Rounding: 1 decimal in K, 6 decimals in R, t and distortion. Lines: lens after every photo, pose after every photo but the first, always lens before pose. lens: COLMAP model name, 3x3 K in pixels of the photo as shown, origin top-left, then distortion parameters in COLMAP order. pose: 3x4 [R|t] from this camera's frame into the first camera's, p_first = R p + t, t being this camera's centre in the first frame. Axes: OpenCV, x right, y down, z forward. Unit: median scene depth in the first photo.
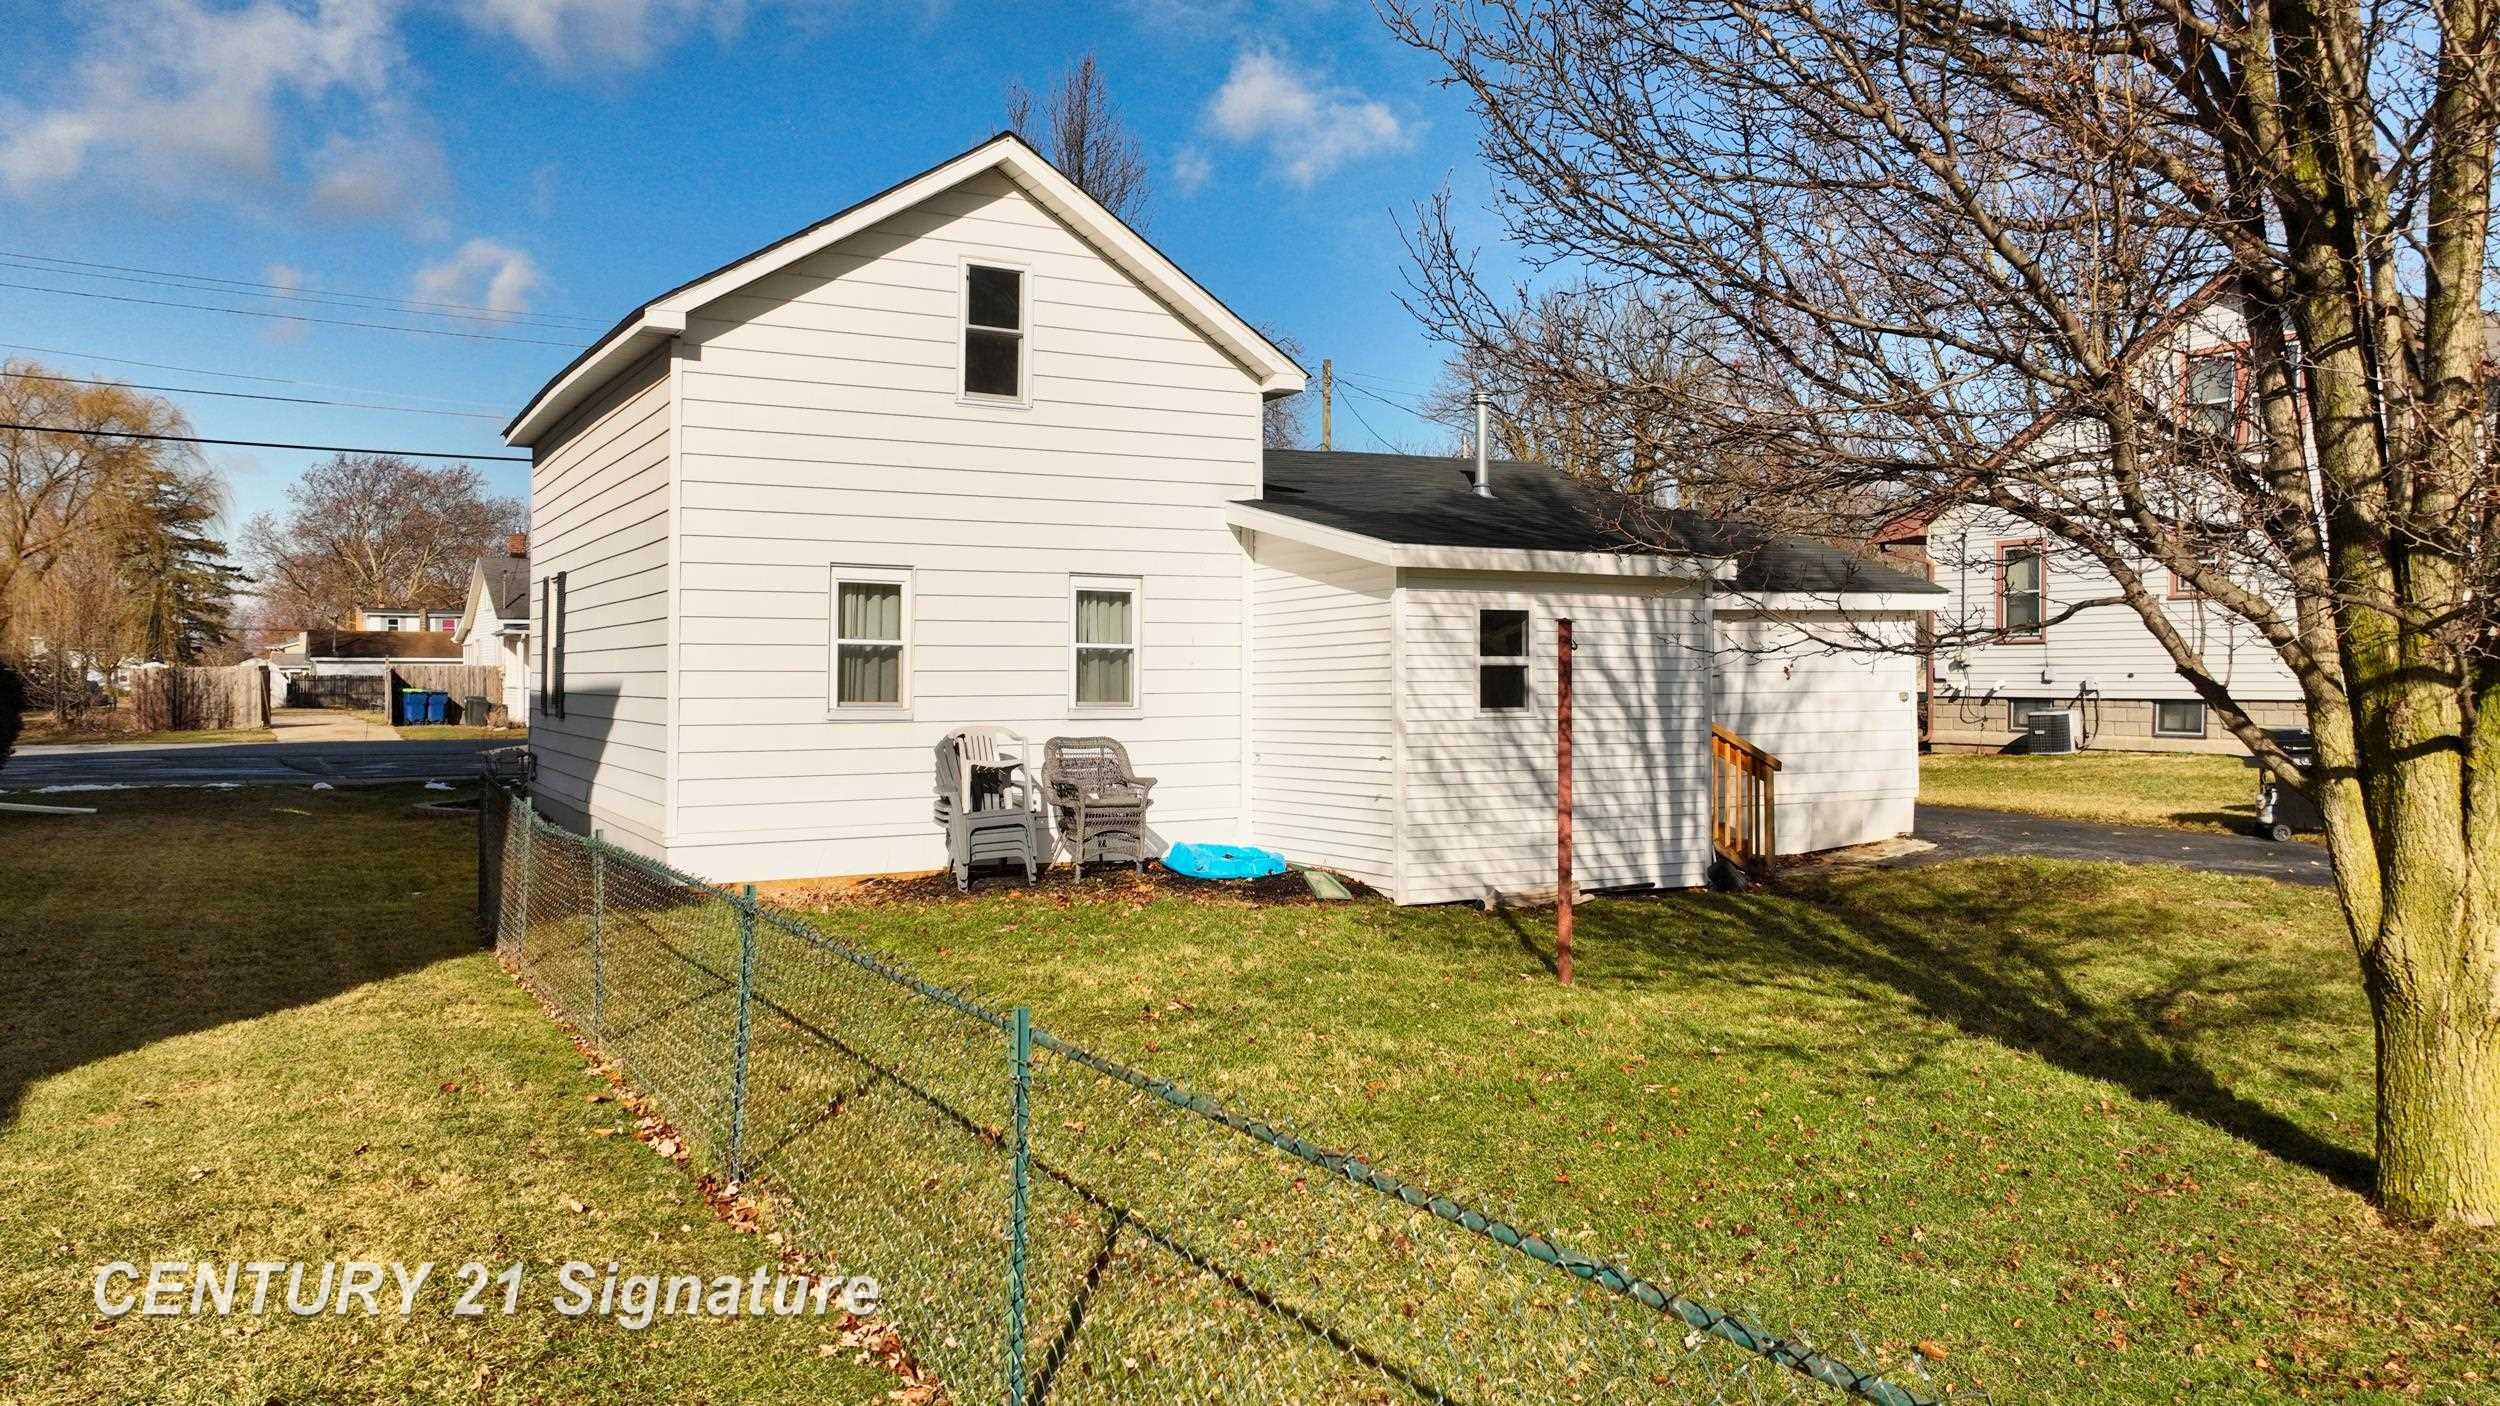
lens RADIAL K [[1780.4, 0, 1256.1], [0, 1780.4, 690.6], [0, 0, 1]] dist [0.014803, 0.000829]
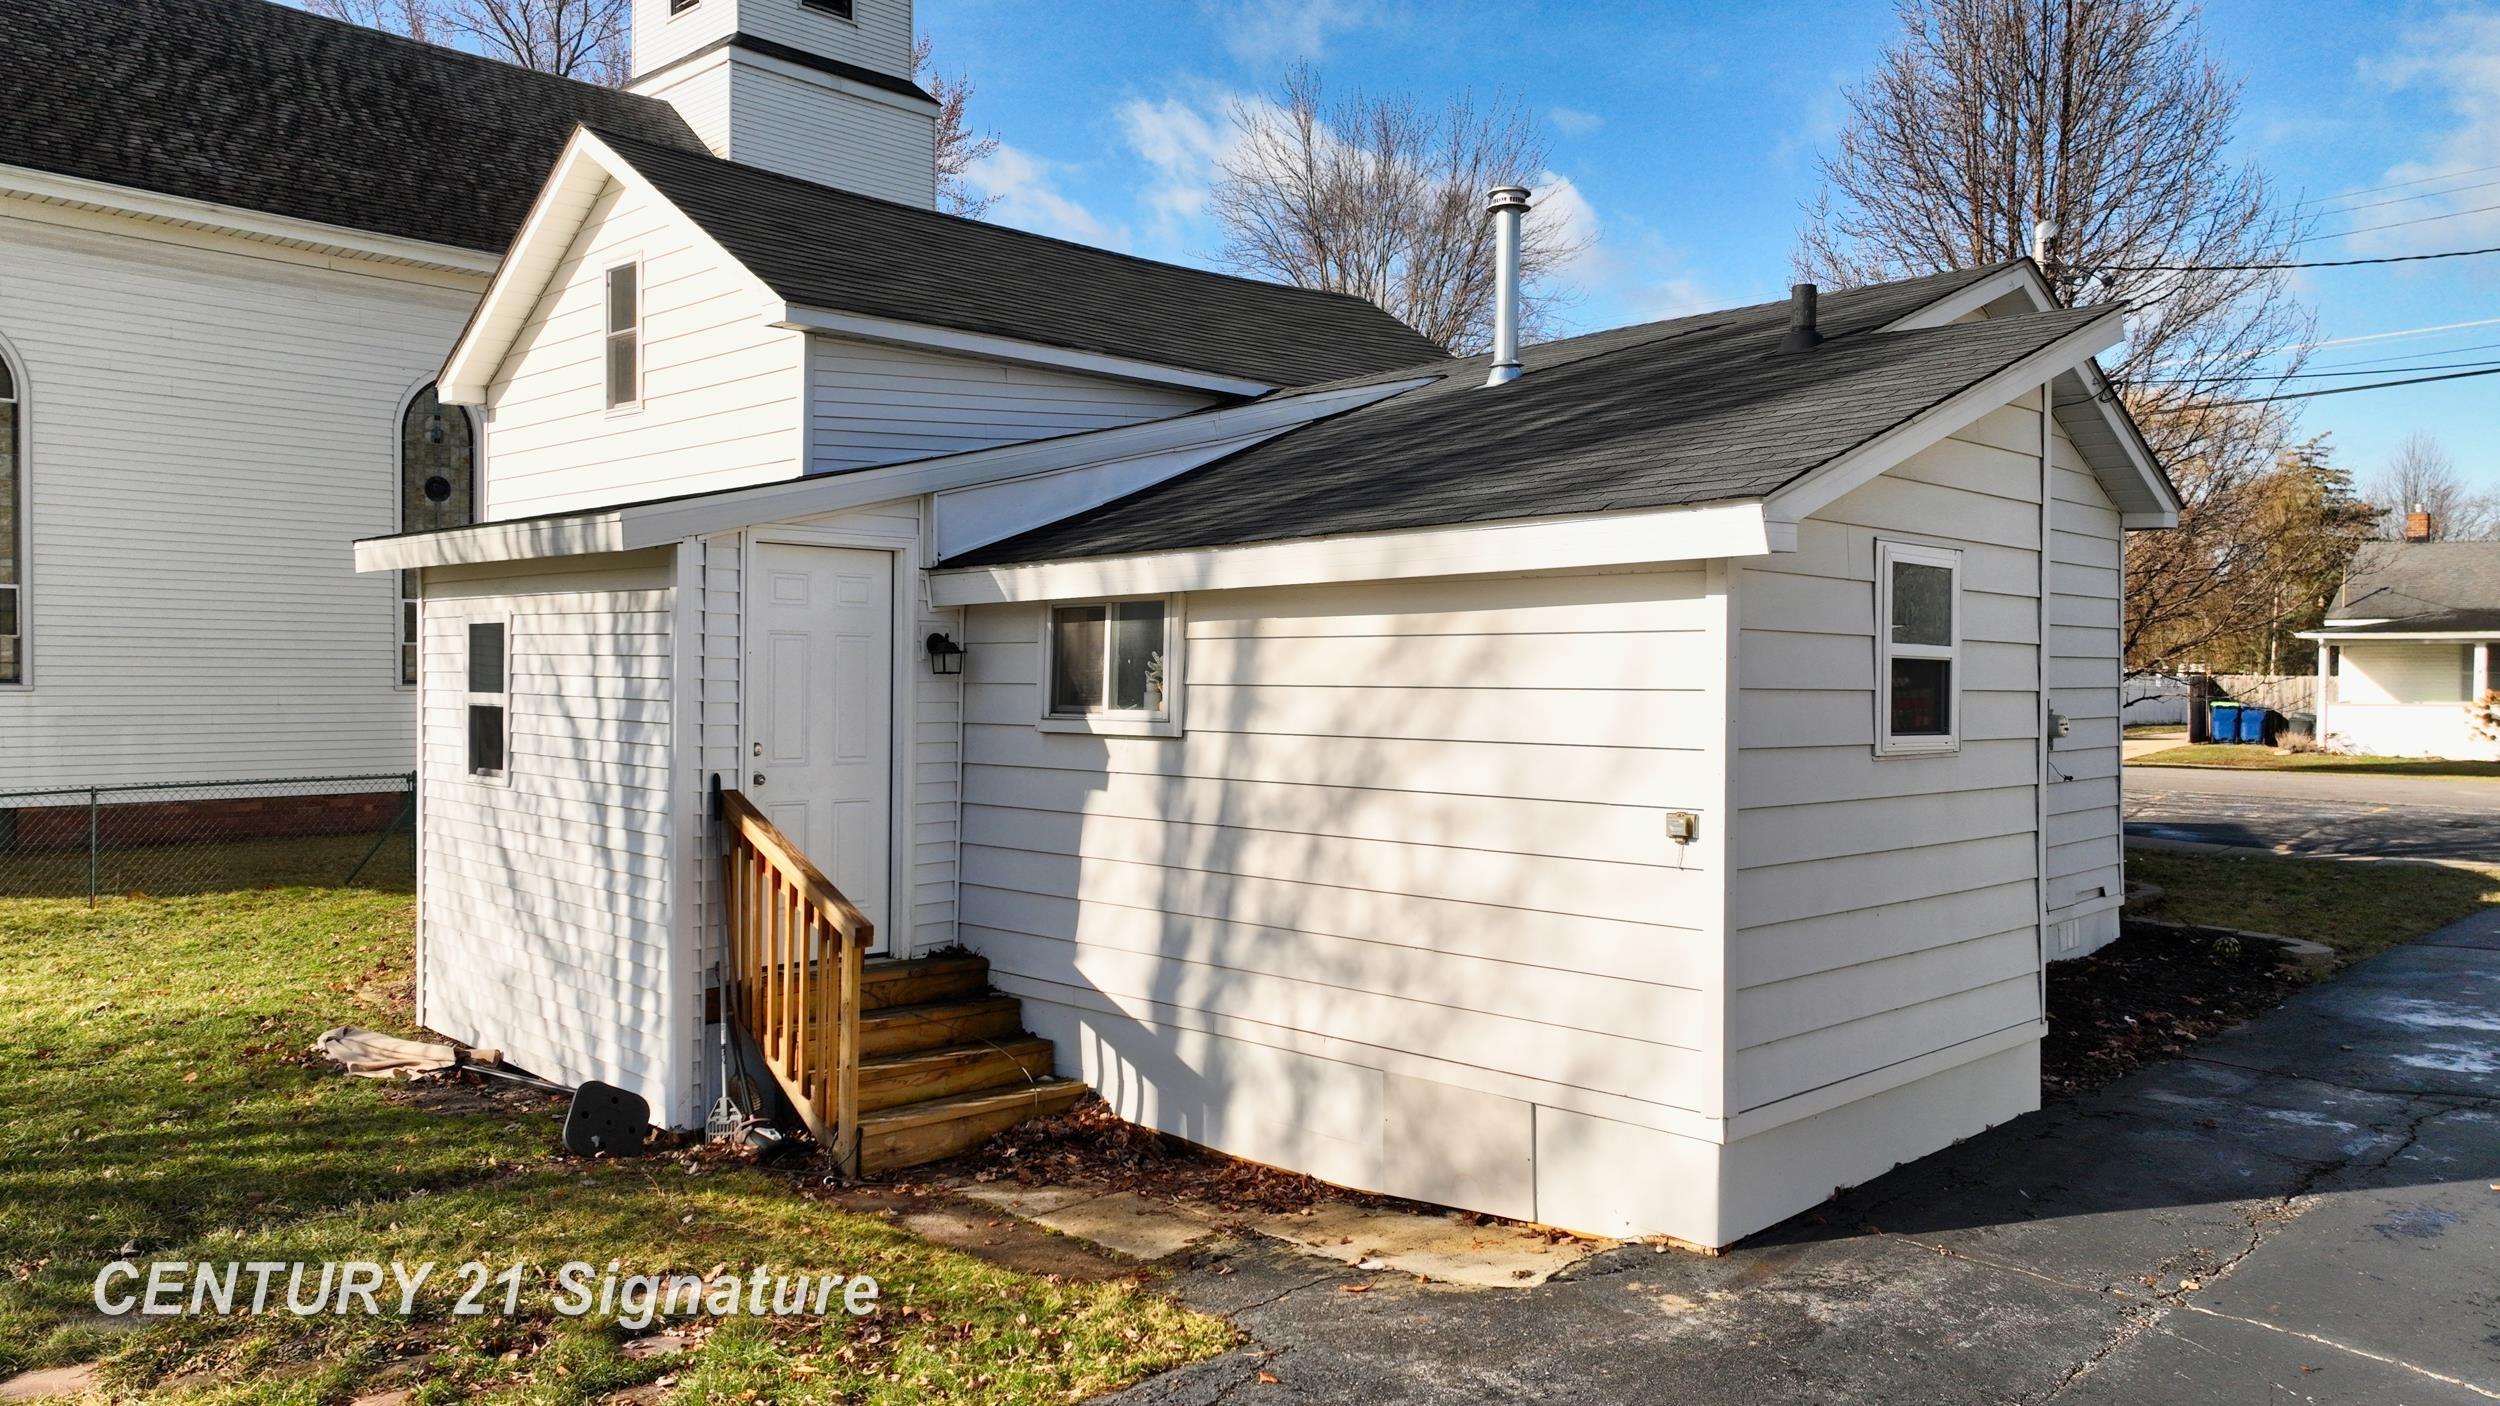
lens RADIAL K [[1780.4, 0, 1256.1], [0, 1780.4, 690.6], [0, 0, 1]] dist [0.014803, 0.000829]
pose [[0.284032, 0.013298, -0.958723, 0.833476], [-0.014695, 0.999847, 0.009515, -0.029430], [0.958702, 0.011386, 0.284184, 1.049680]]
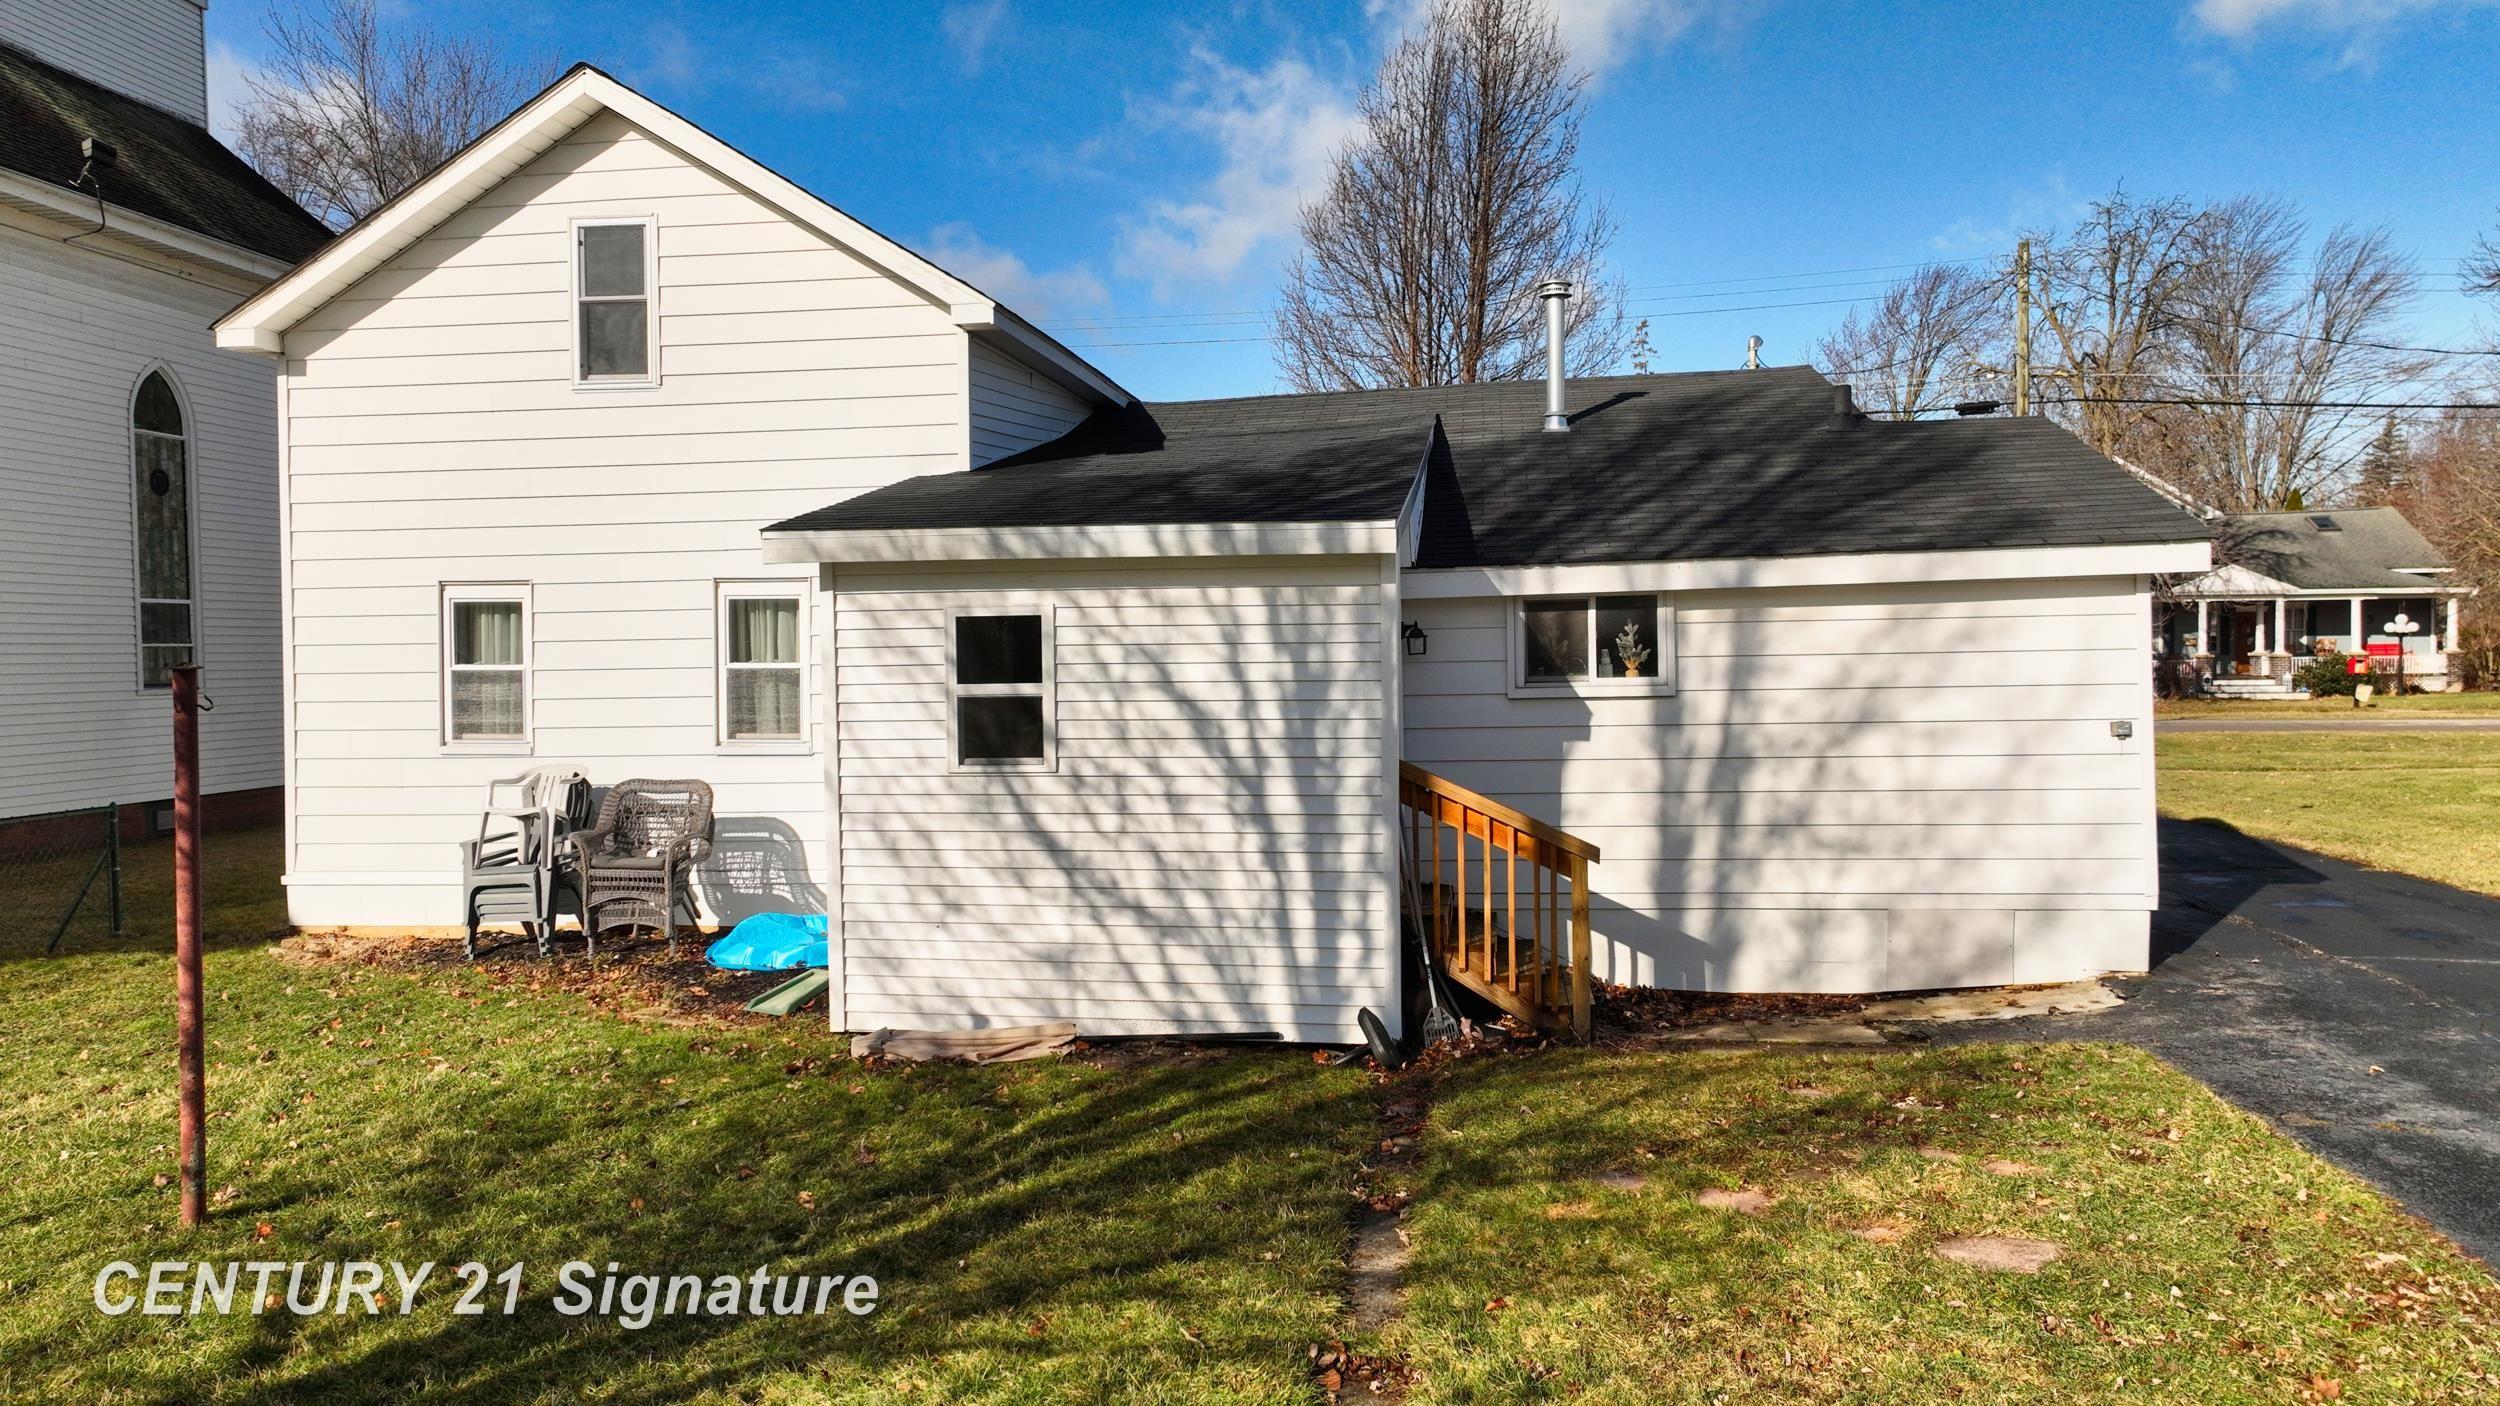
lens RADIAL K [[1780.4, 0, 1256.1], [0, 1780.4, 690.6], [0, 0, 1]] dist [0.014803, 0.000829]
pose [[0.806565, 0.000708, -0.591145, 0.603234], [0.010484, 0.999825, 0.015502, -0.025165], [0.591052, -0.018701, 0.806416, 0.487699]]
